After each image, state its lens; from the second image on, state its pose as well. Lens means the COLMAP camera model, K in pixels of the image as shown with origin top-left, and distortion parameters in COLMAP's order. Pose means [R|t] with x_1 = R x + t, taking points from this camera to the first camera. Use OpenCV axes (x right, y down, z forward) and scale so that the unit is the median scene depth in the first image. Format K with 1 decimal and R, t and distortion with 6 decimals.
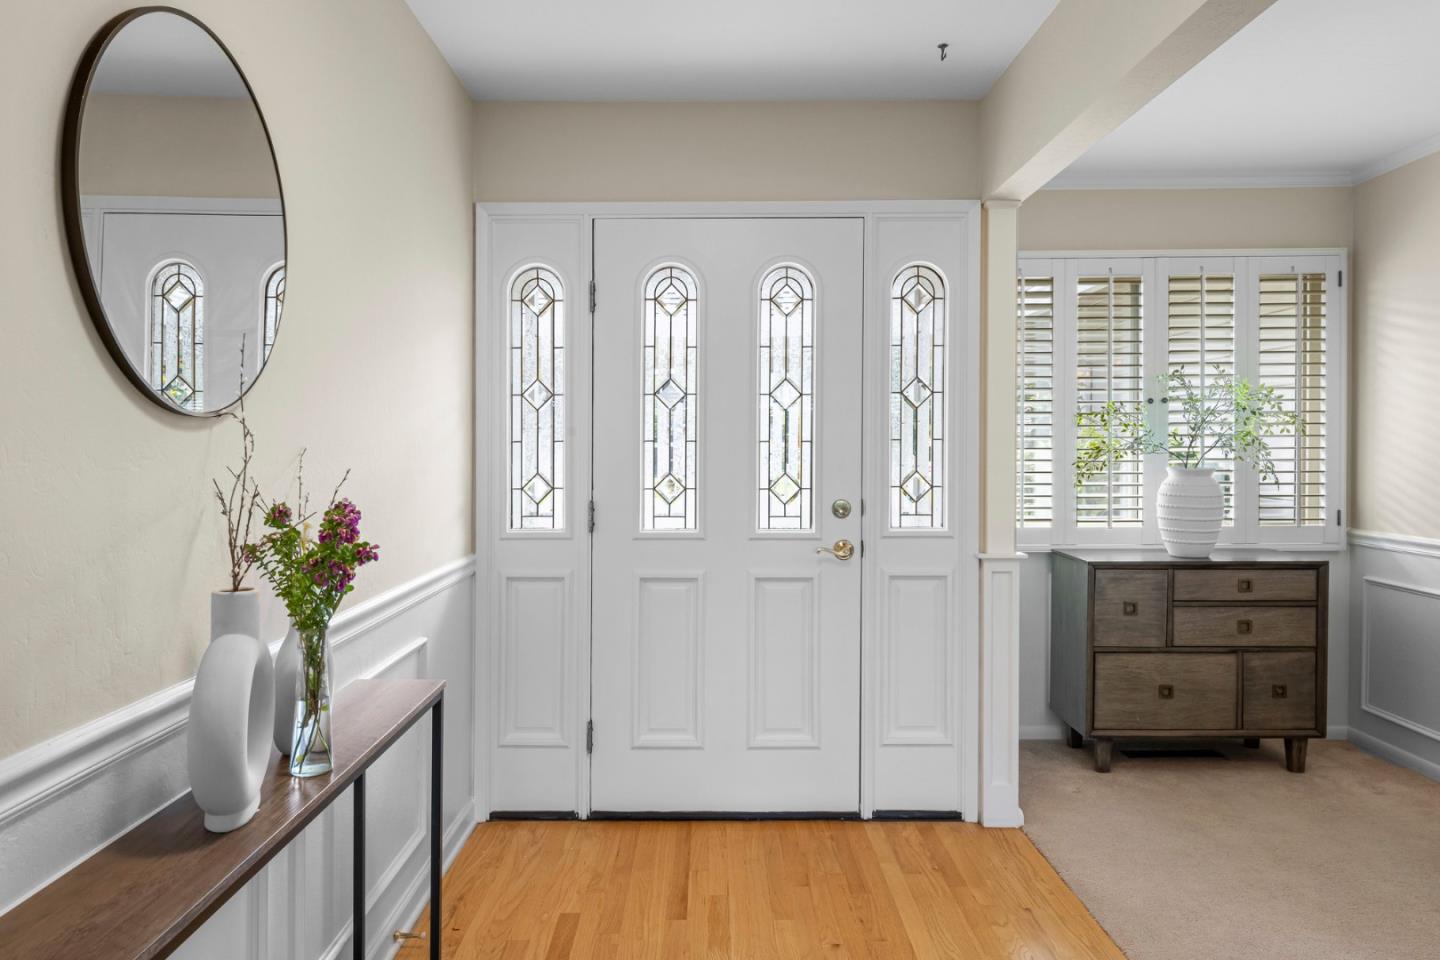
lens RADIAL K [[991.8, 0, 702.8], [0, 991.8, 463.3], [0, 0, 1]] dist [-0.002794, -0.000827]
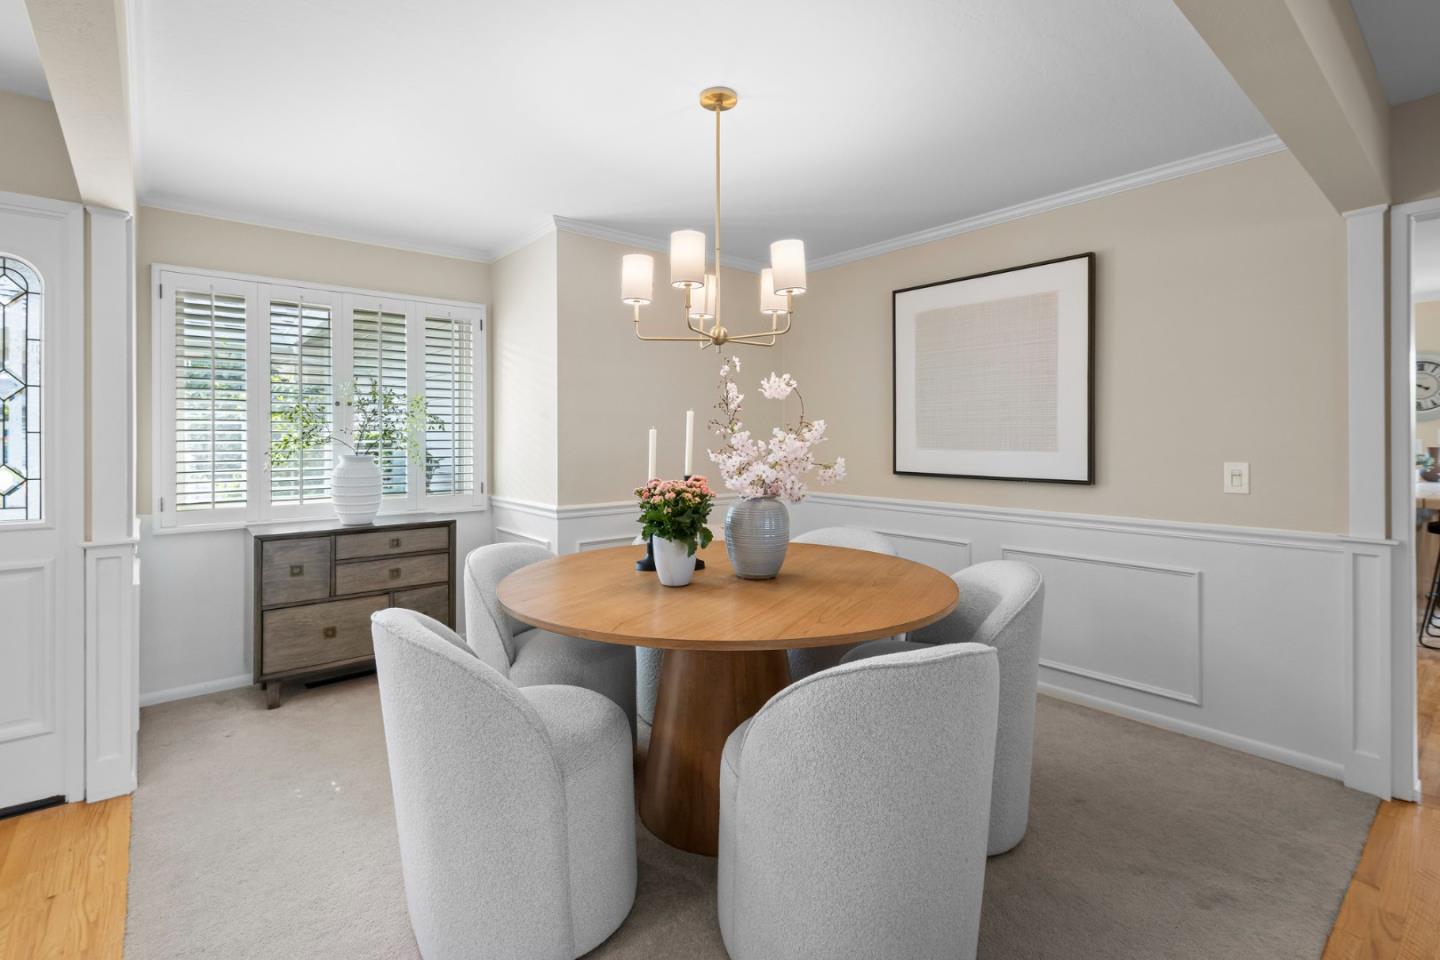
lens RADIAL K [[677.1, 0, 715.8], [0, 677.1, 442.0], [0, 0, 1]] dist [-0.000053, 0.000414]
pose [[0.753749, -0.002040, 0.657159, 0.270768], [0.007992, 0.999950, -0.006063, -0.004401], [-0.657114, 0.009822, 0.753728, 0.018381]]
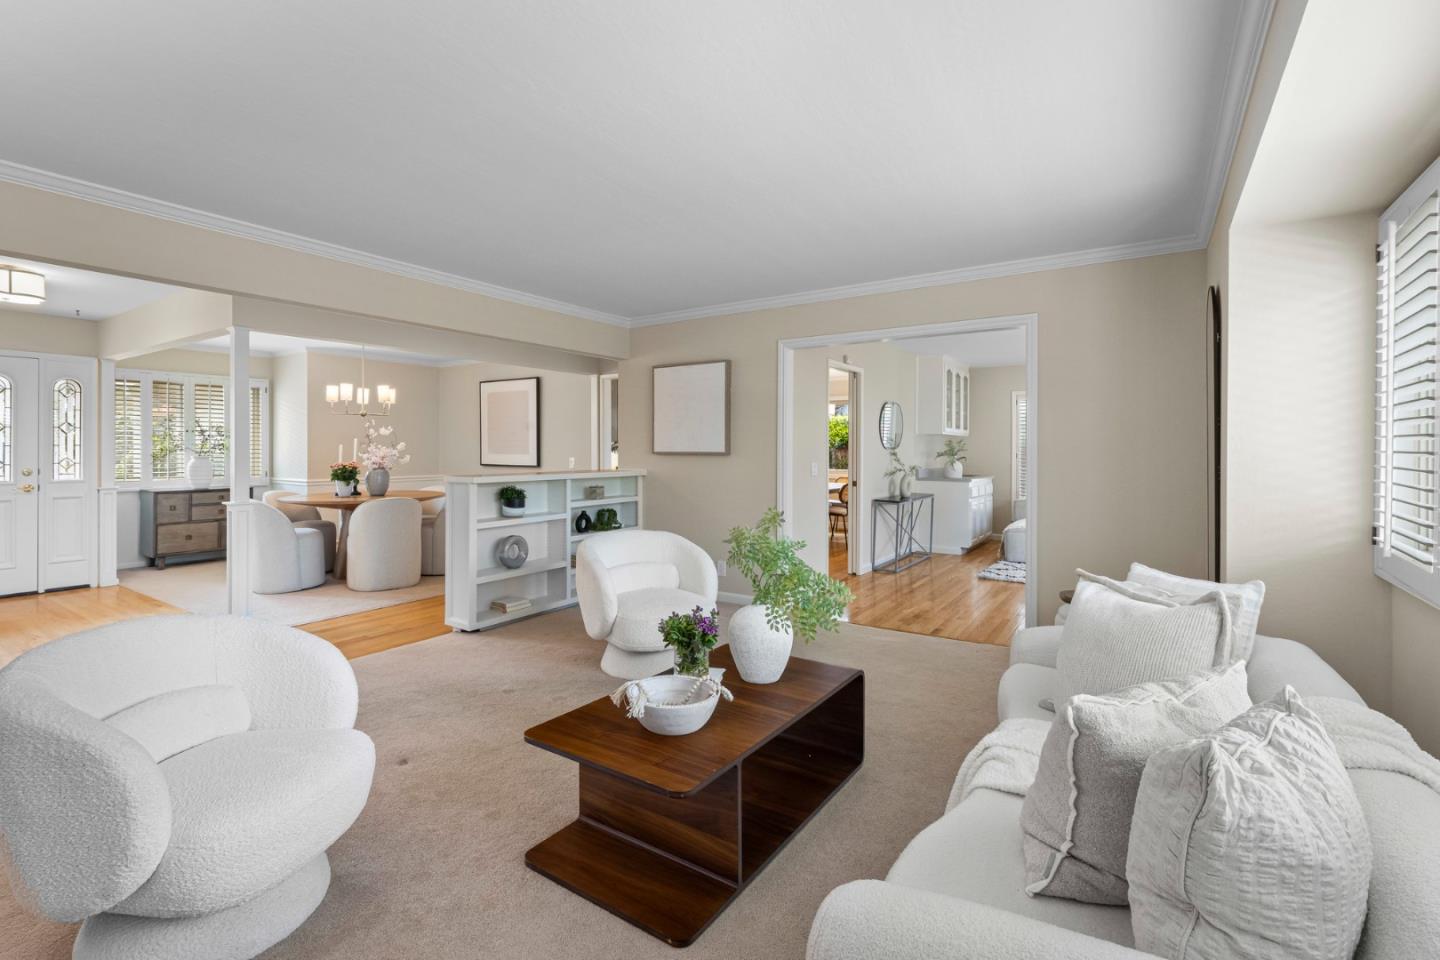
lens RADIAL K [[661.2, 0, 693.8], [0, 661.2, 454.5], [0, 0, 1]] dist [0.001460, -0.000063]
pose [[0.558563, -0.002141, 0.829460, -0.274505], [0.008047, 0.999964, -0.002838, 0.016308], [-0.829423, 0.008260, 0.558560, -1.196848]]
